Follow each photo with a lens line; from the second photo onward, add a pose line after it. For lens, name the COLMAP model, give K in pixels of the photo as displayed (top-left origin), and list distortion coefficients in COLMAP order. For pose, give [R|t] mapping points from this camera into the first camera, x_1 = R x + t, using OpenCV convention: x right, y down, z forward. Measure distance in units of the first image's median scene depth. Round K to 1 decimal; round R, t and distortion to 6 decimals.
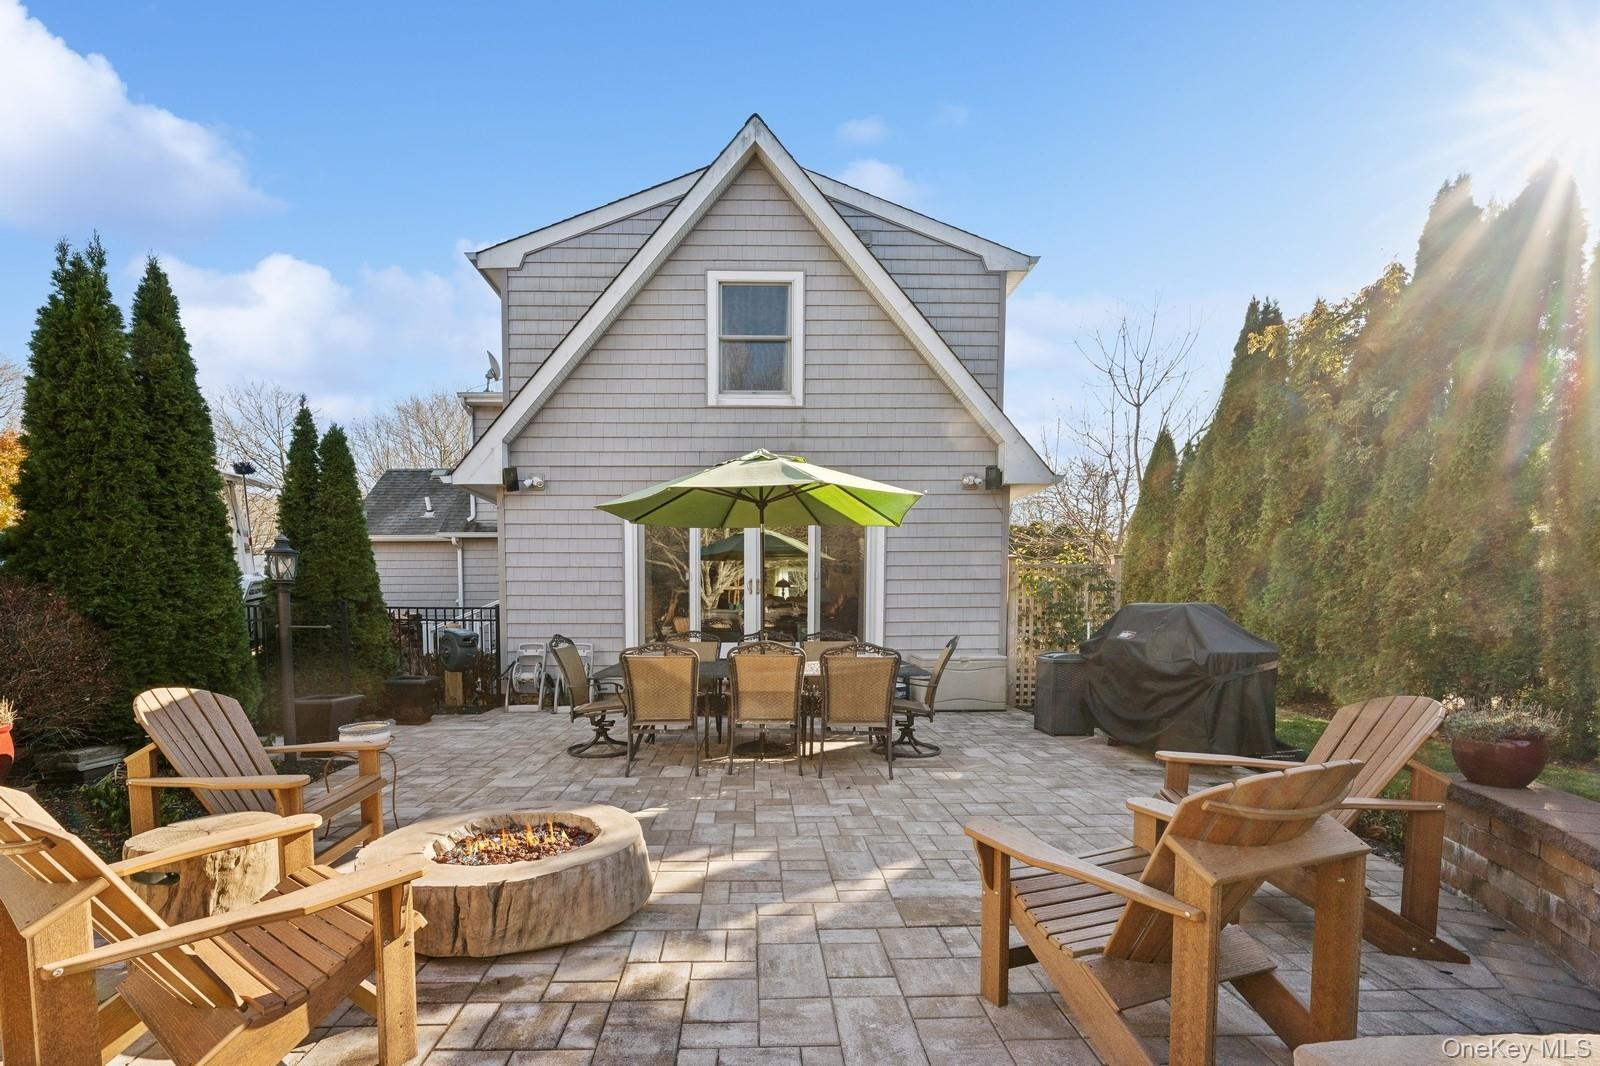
lens RADIAL K [[646.8, 0, 799.7], [0, 646.8, 641.8], [0, 0, 1]] dist [-0.000279, -0.000024]
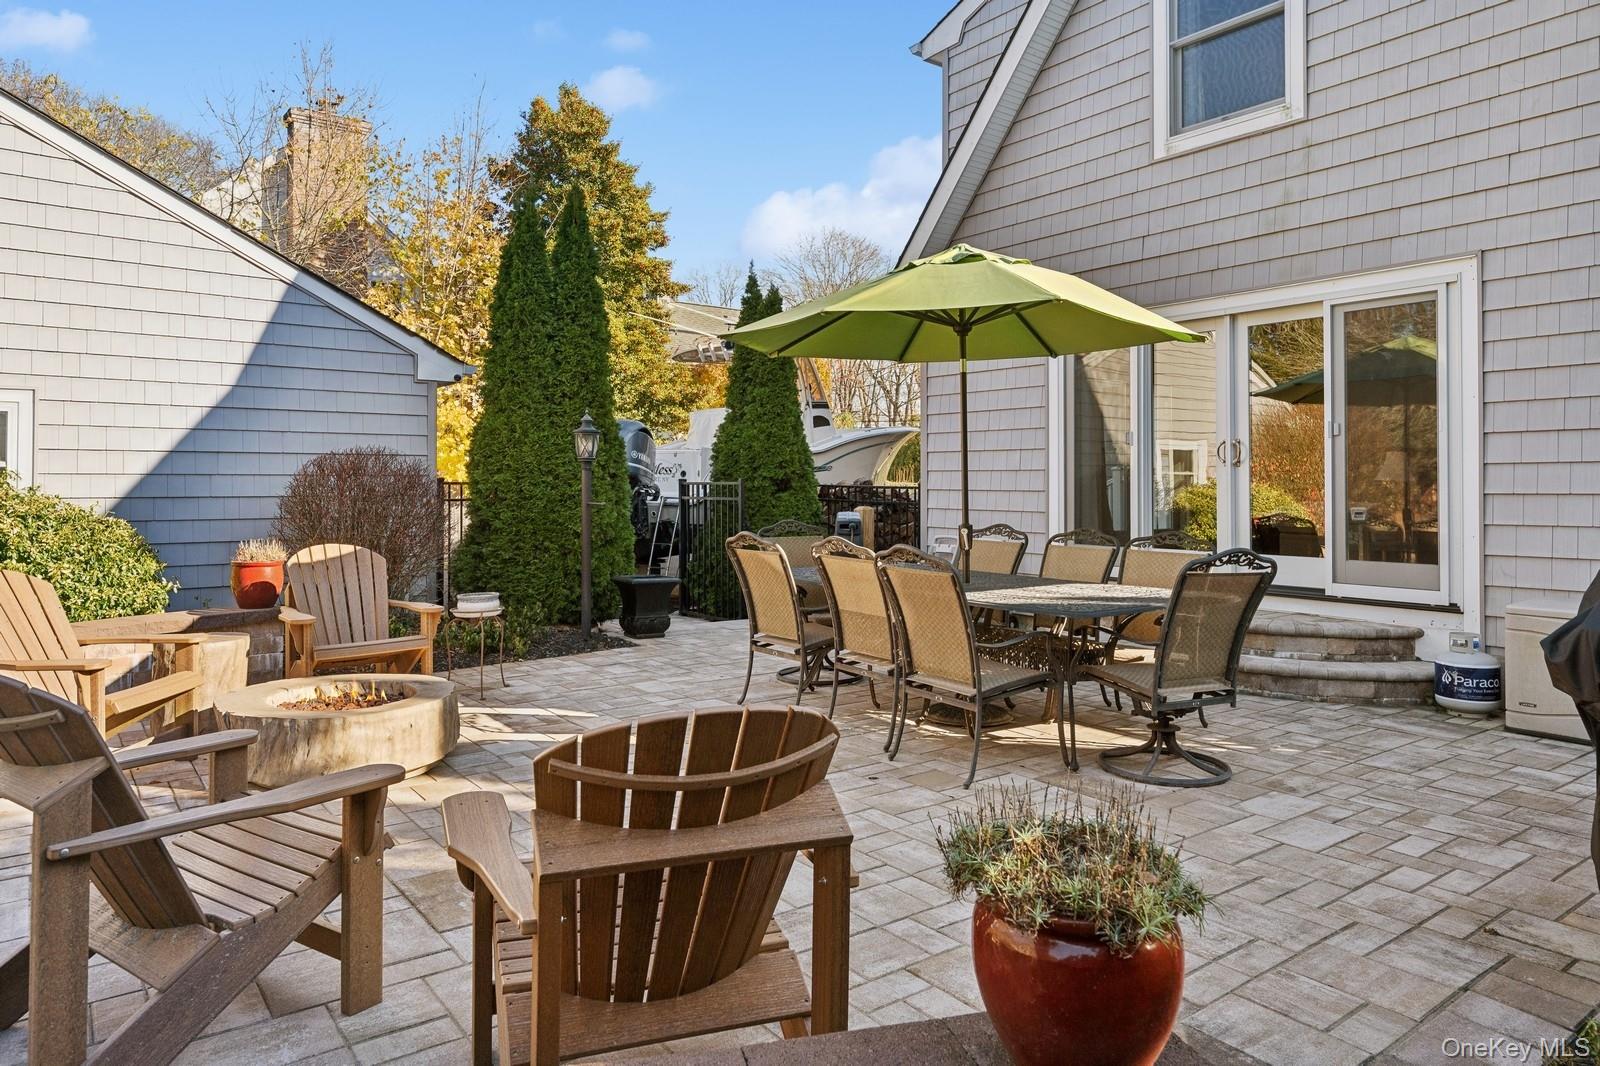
lens RADIAL K [[1014.9, 0, 800.7], [0, 1014.9, 471.2], [0, 0, 1]] dist [0.001597, 0.000231]
pose [[0.602401, -0.005983, -0.798171, 0.453520], [-0.049655, 0.997754, -0.044955, -0.011178], [0.796648, 0.066714, 0.600751, 0.184367]]
